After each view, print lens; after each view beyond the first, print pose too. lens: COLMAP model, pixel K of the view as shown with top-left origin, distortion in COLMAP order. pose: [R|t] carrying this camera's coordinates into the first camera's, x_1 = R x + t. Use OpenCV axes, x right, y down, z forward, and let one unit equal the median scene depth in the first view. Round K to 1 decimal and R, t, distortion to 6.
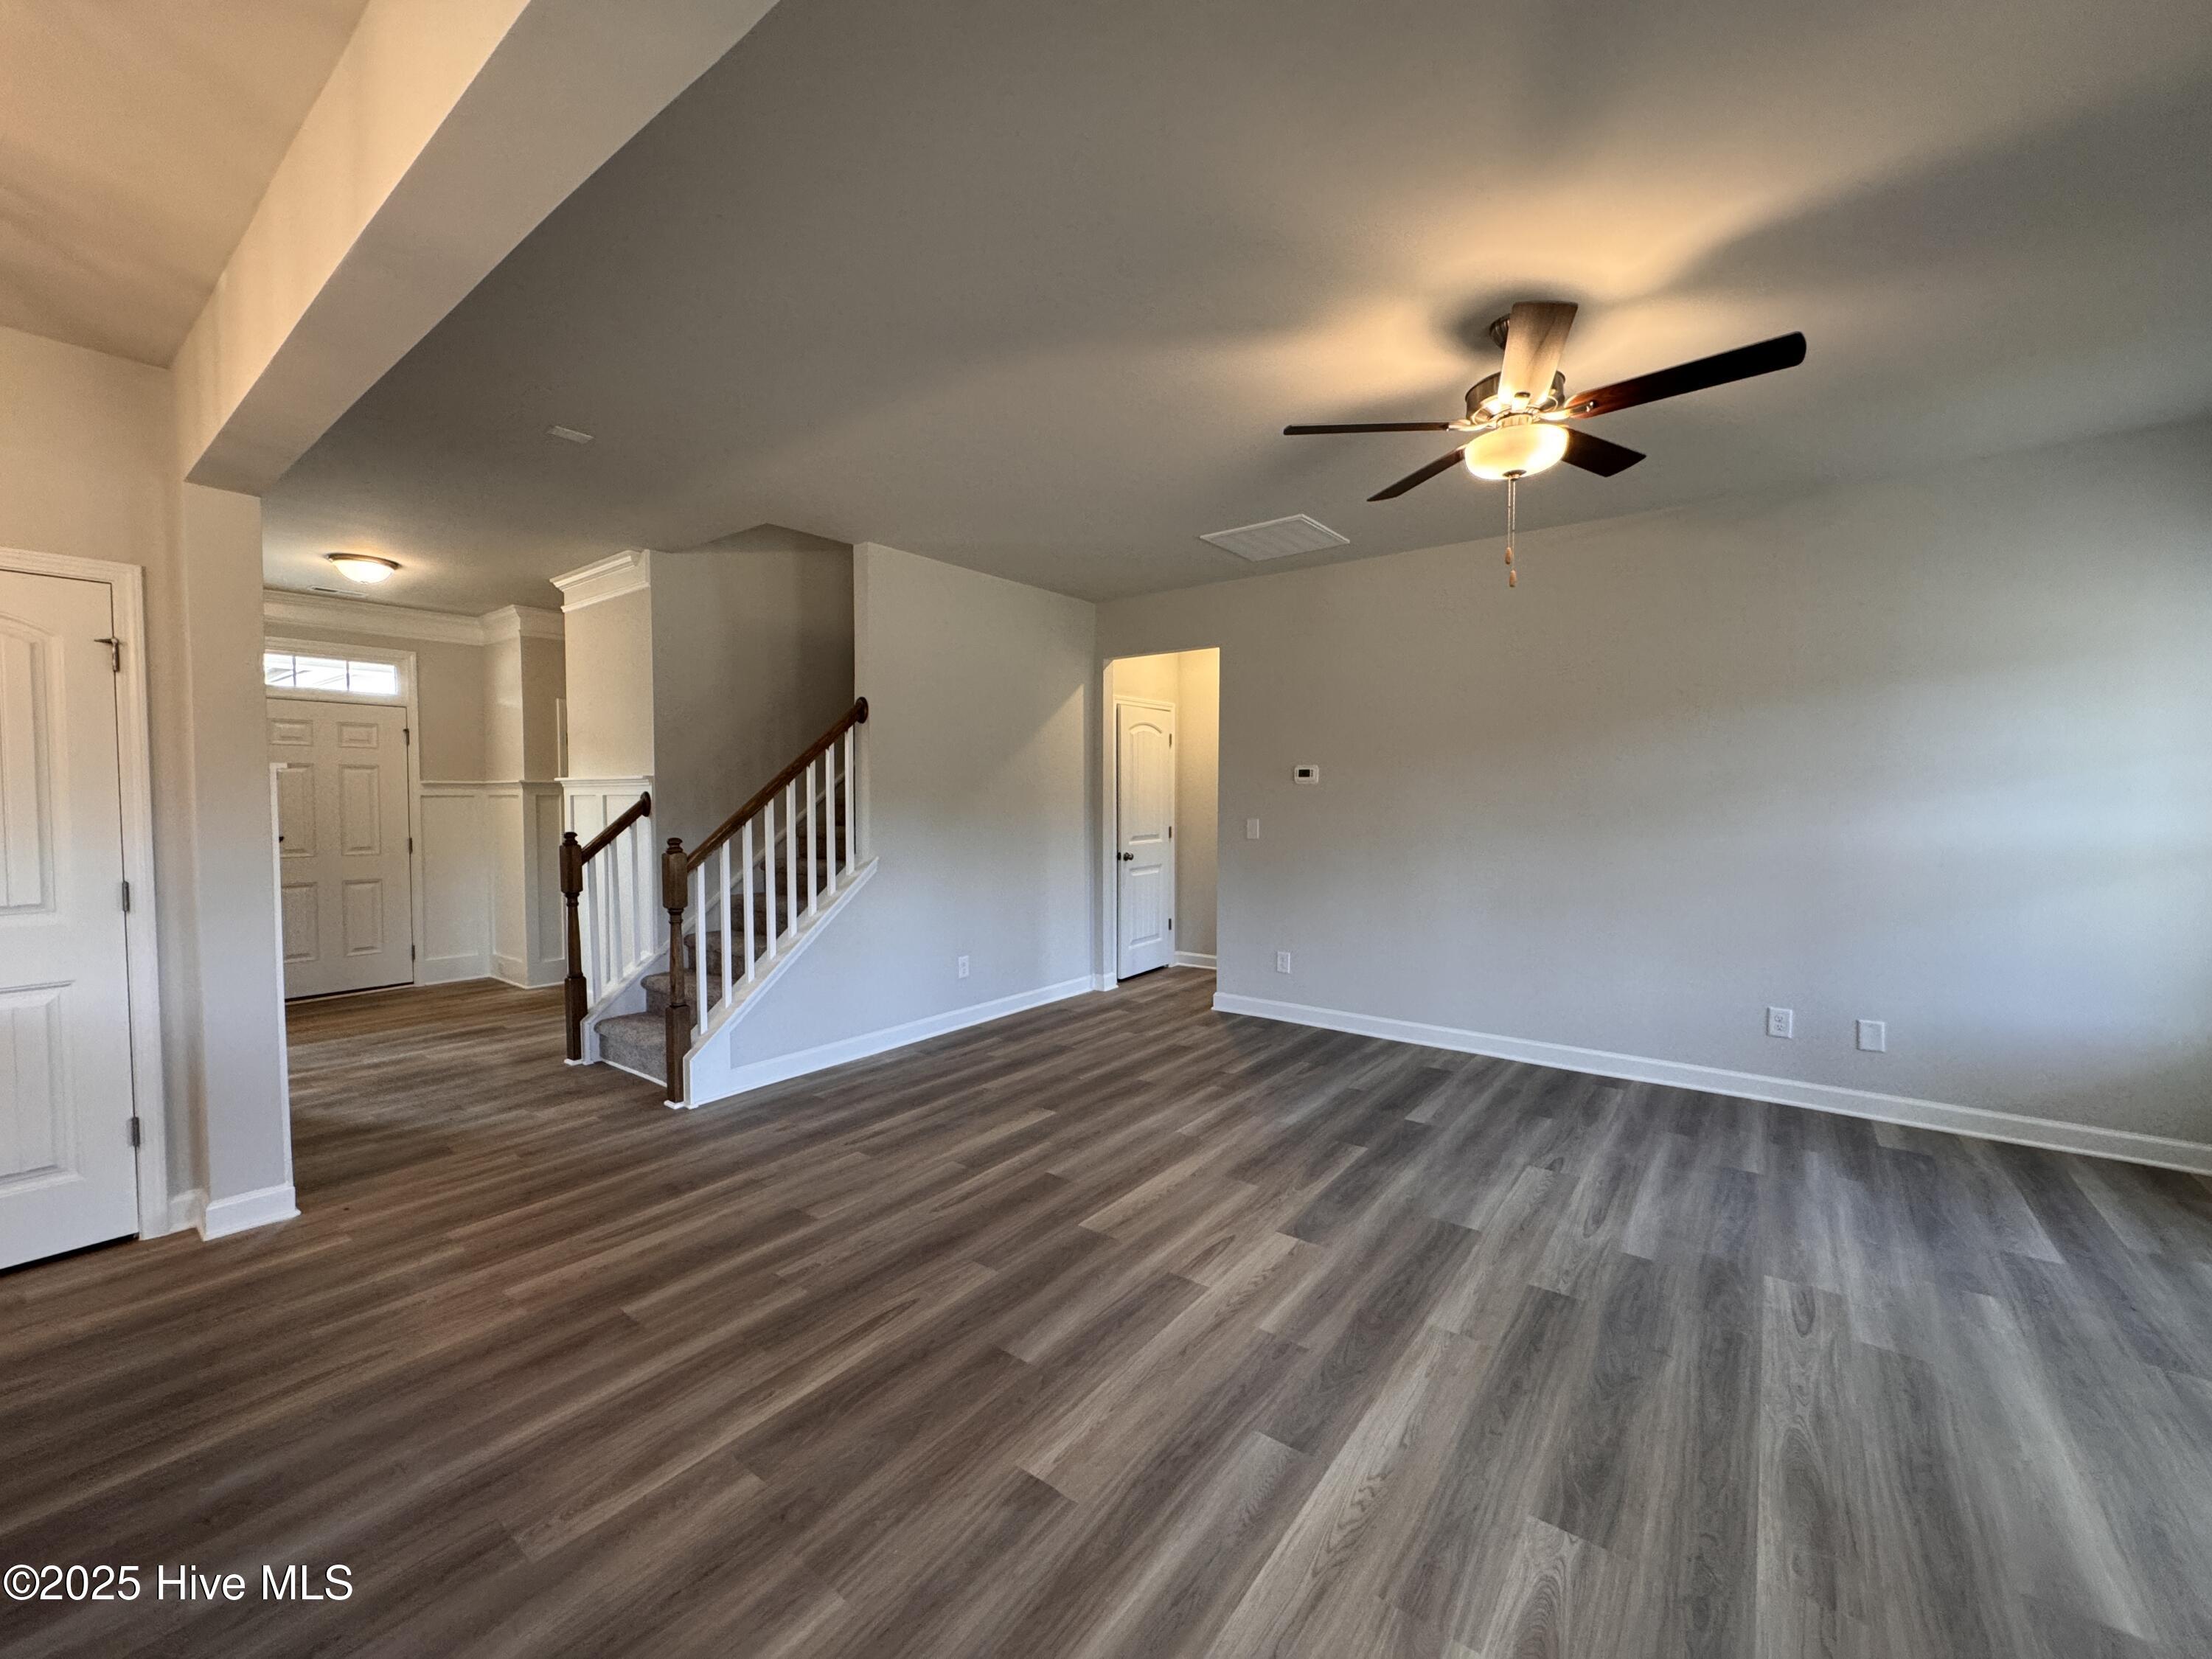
lens RADIAL K [[886.9, 0, 1105.1], [0, 886.9, 828.8], [0, 0, 1]] dist [-0.001904, 0.000595]
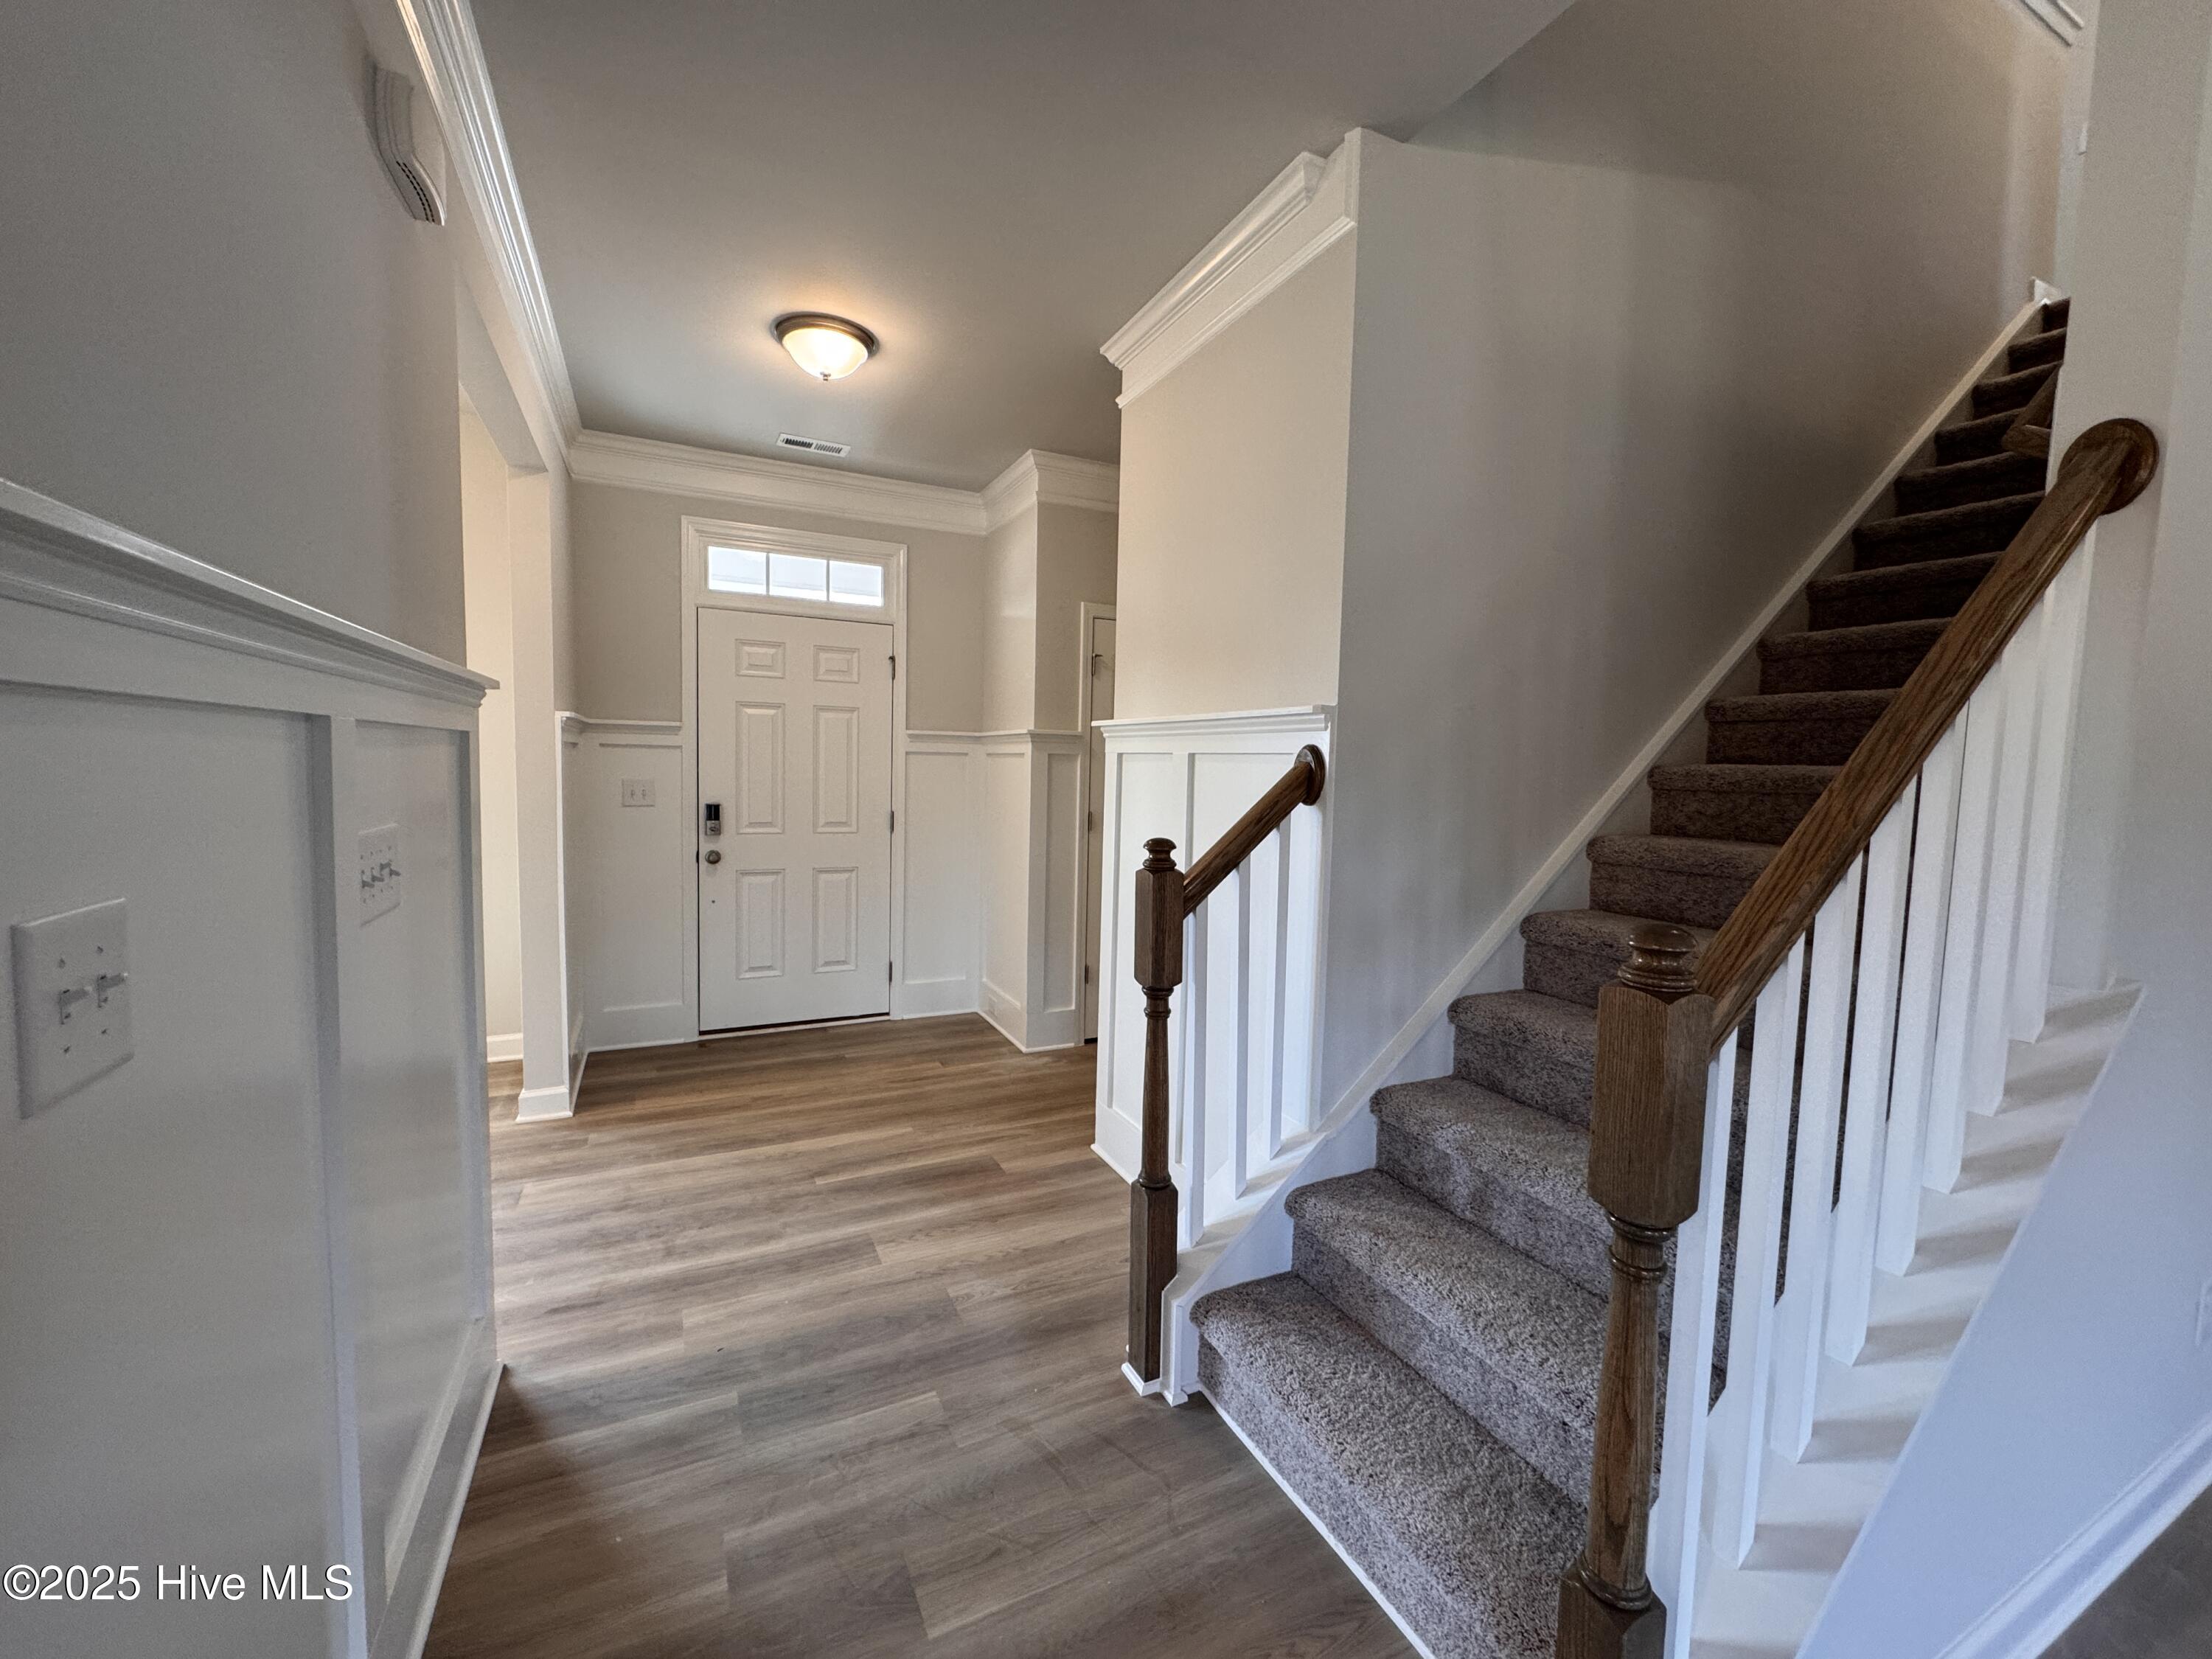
lens RADIAL K [[886.9, 0, 1102.3], [0, 886.9, 829.7], [0, 0, 1]] dist [-0.001904, 0.000595]
pose [[0.892870, 0.056437, -0.446763, -0.389974], [-0.041821, 0.998220, 0.042520, -0.014873], [0.448368, -0.019281, 0.893641, 0.544084]]
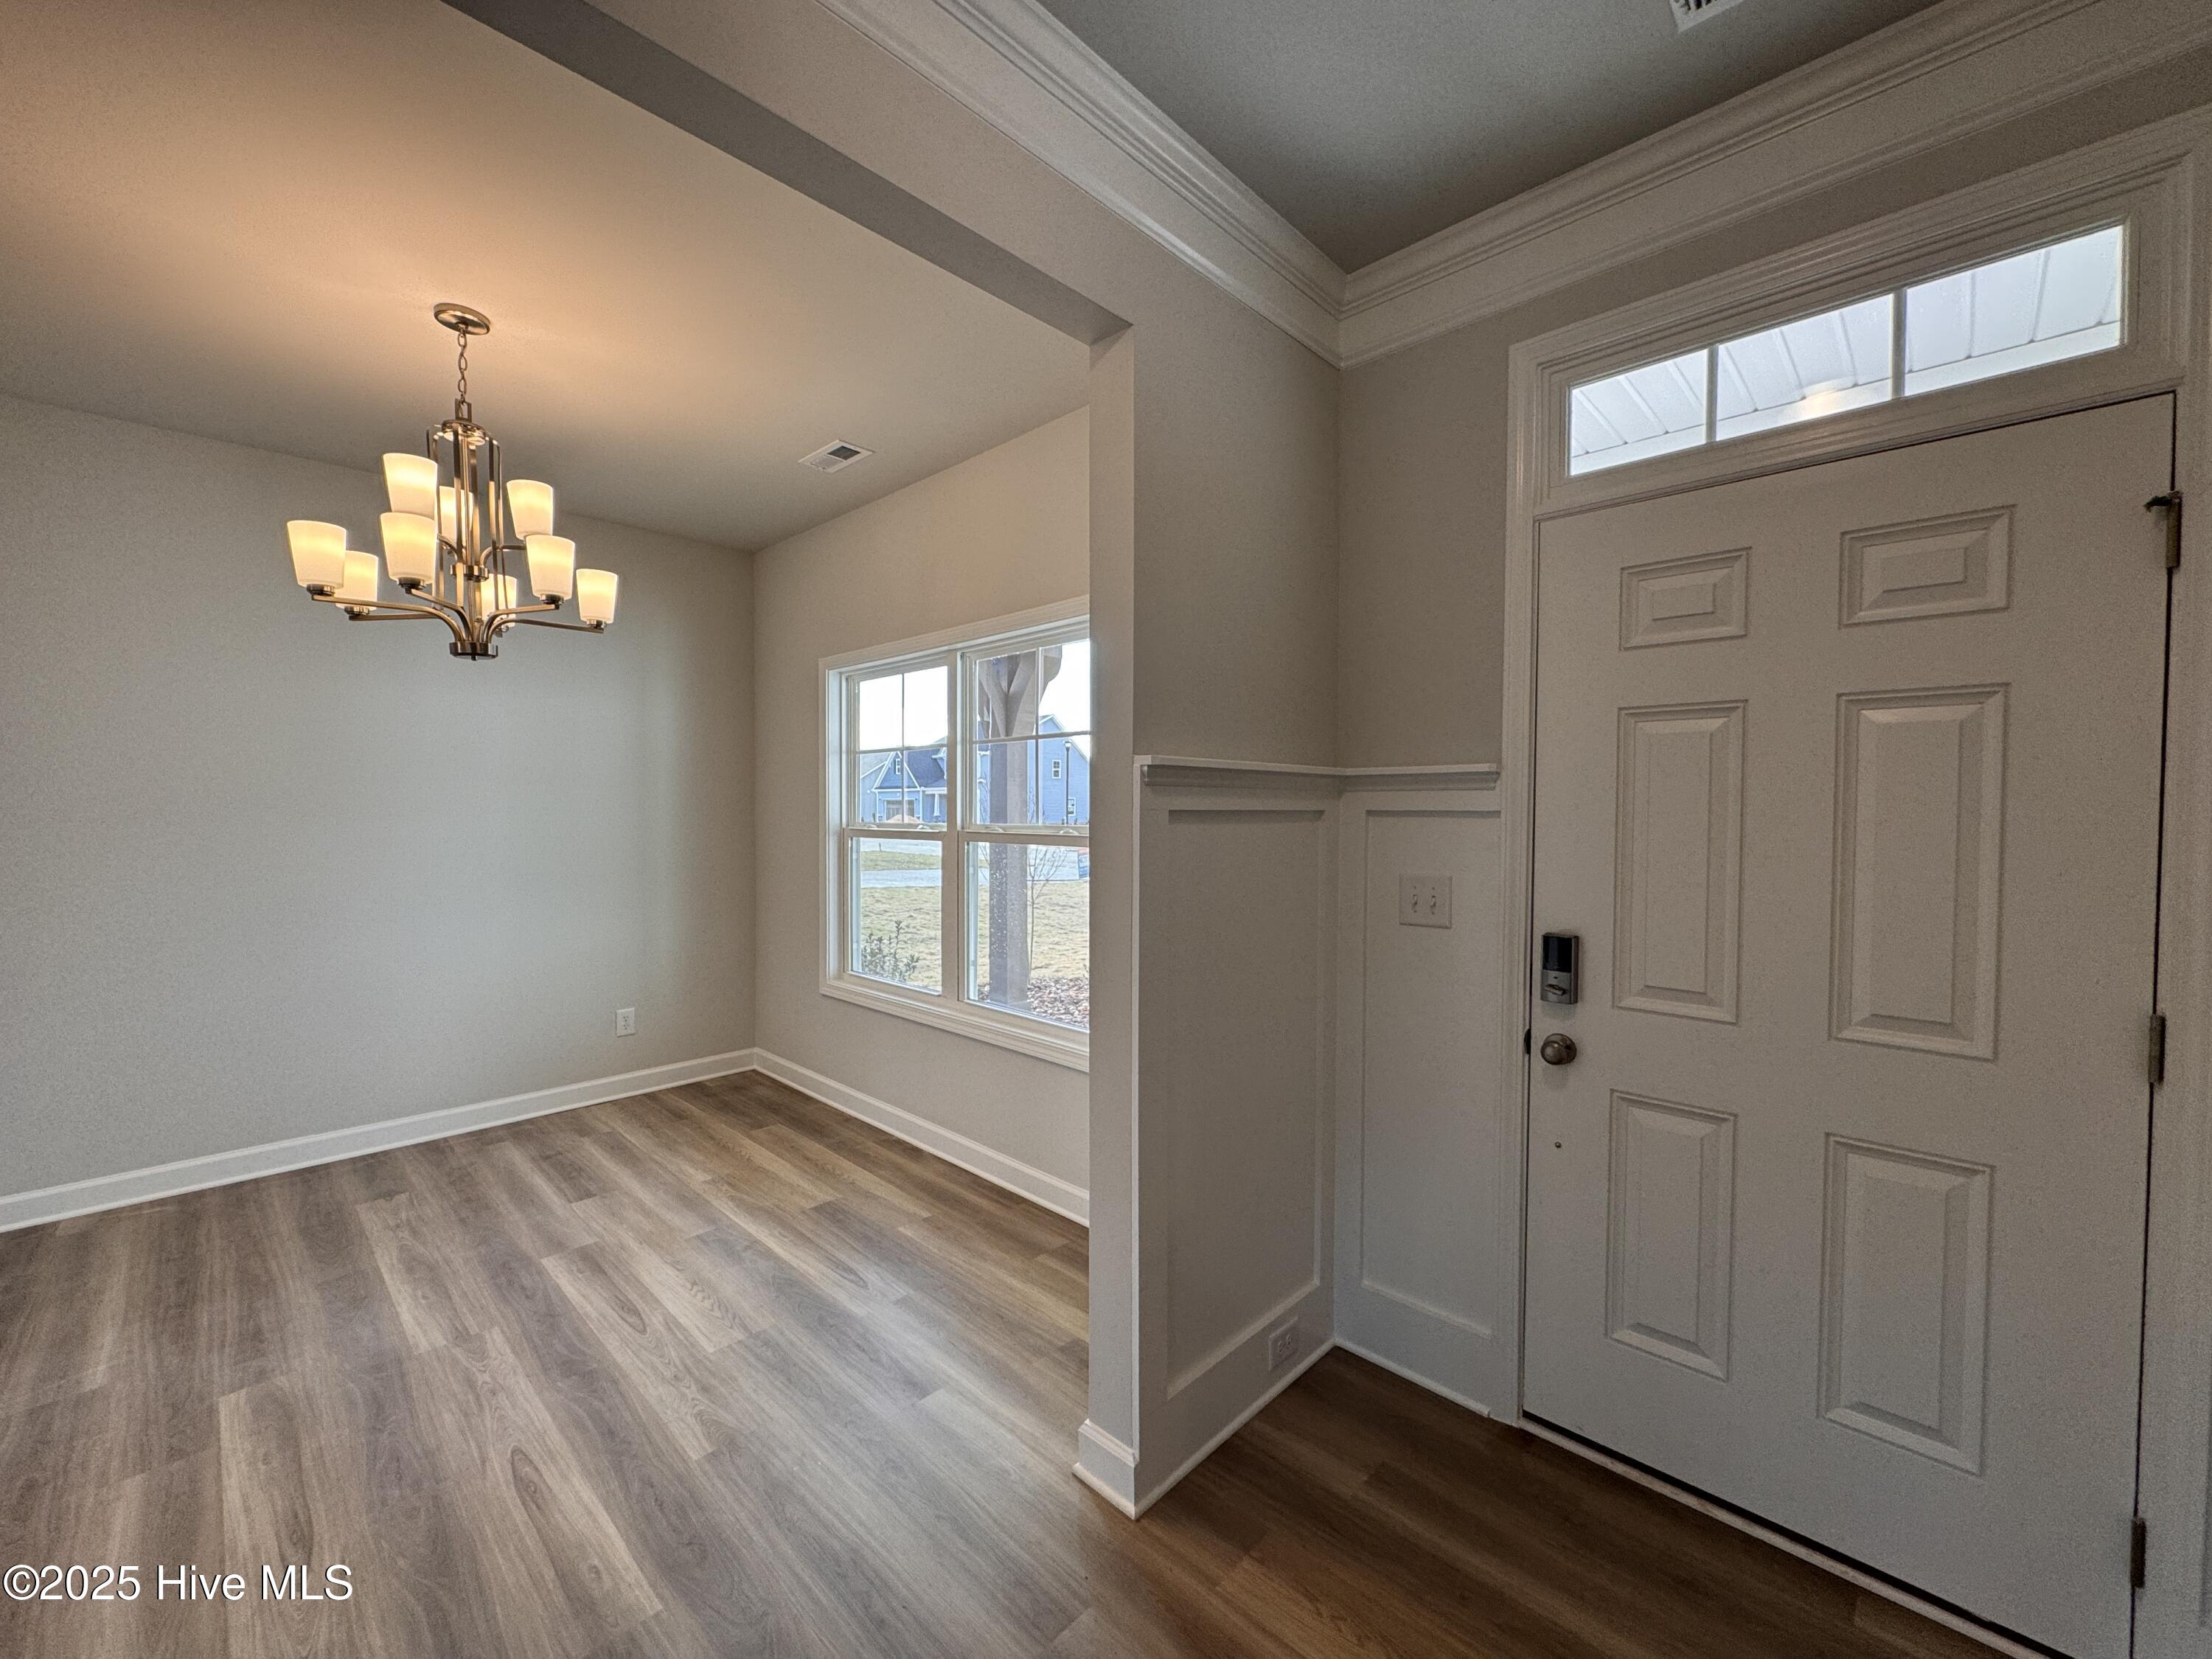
lens RADIAL K [[886.9, 0, 1104.0], [0, 886.9, 828.1], [0, 0, 1]] dist [-0.001904, 0.000595]
pose [[-0.120481, 0.020772, -0.992498, -0.674554], [-0.042205, 0.998770, 0.026026, -0.035549], [0.991818, 0.045024, -0.119456, 0.957009]]
